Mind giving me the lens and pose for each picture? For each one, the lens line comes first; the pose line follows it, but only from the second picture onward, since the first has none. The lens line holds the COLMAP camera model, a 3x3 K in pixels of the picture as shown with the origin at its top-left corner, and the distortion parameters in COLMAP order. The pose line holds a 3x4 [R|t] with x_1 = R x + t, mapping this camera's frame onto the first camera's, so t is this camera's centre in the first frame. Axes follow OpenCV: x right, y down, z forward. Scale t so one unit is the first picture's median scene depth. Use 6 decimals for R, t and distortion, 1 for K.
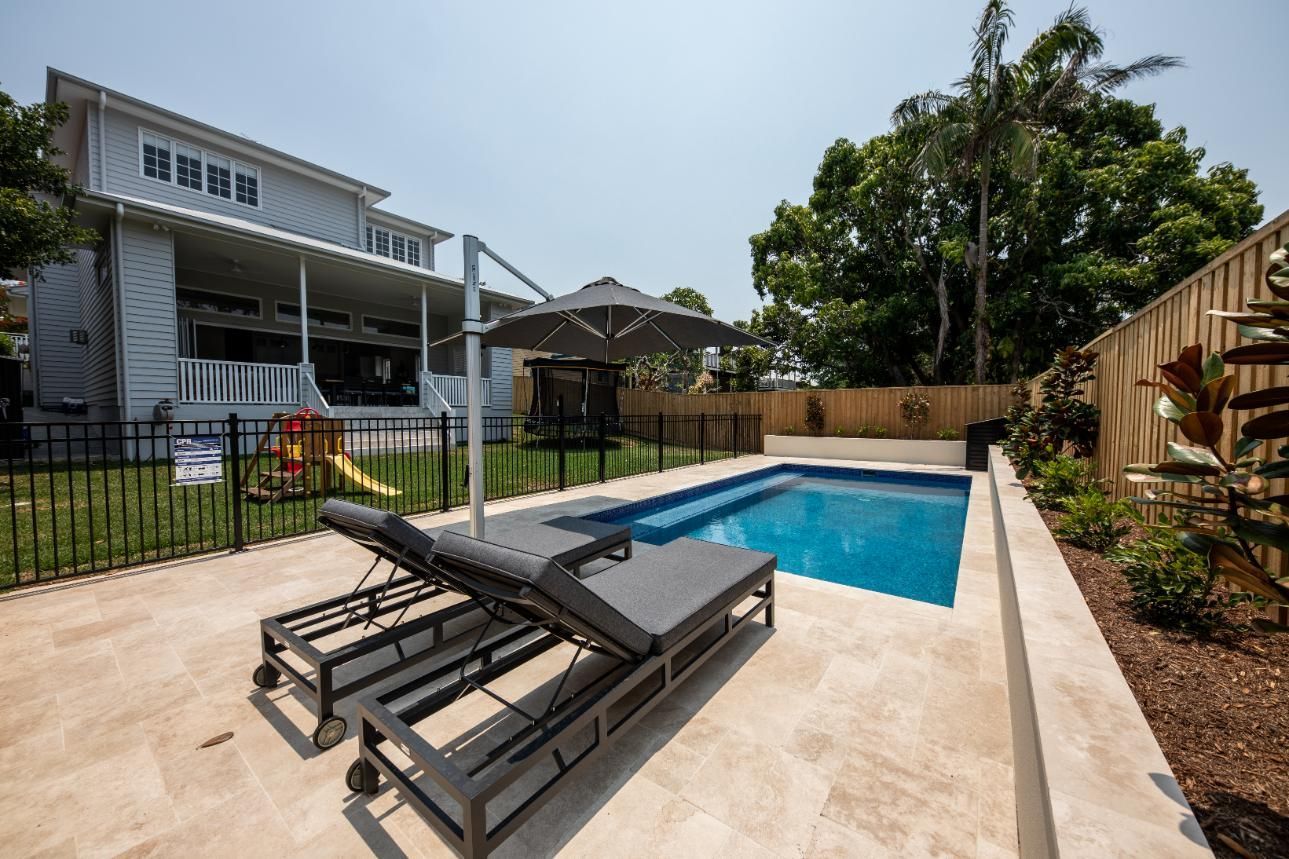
lens RADIAL K [[462.8, 0, 645.3], [0, 462.8, 426.8], [0, 0, 1]] dist [0.002670, -0.000169]
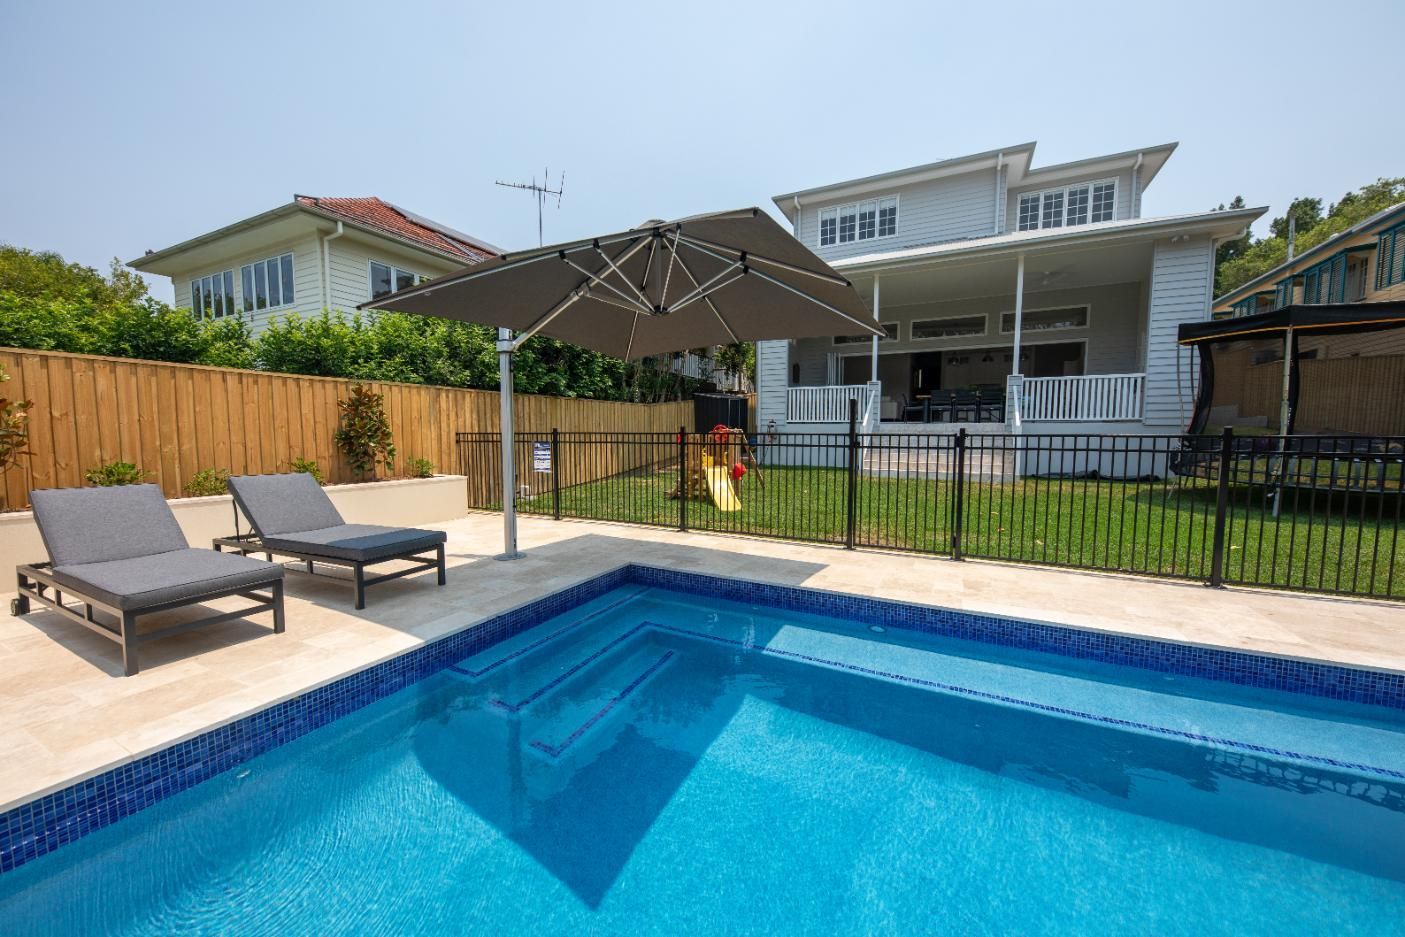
lens RADIAL K [[504.4, 0, 704.6], [0, 504.4, 472.1], [0, 0, 1]] dist [0.002670, -0.000169]
pose [[0.163882, 0.089349, -0.982425, 0.281412], [-0.033470, 0.995820, 0.084984, -0.014480], [0.985912, 0.018954, 0.166187, 0.394748]]
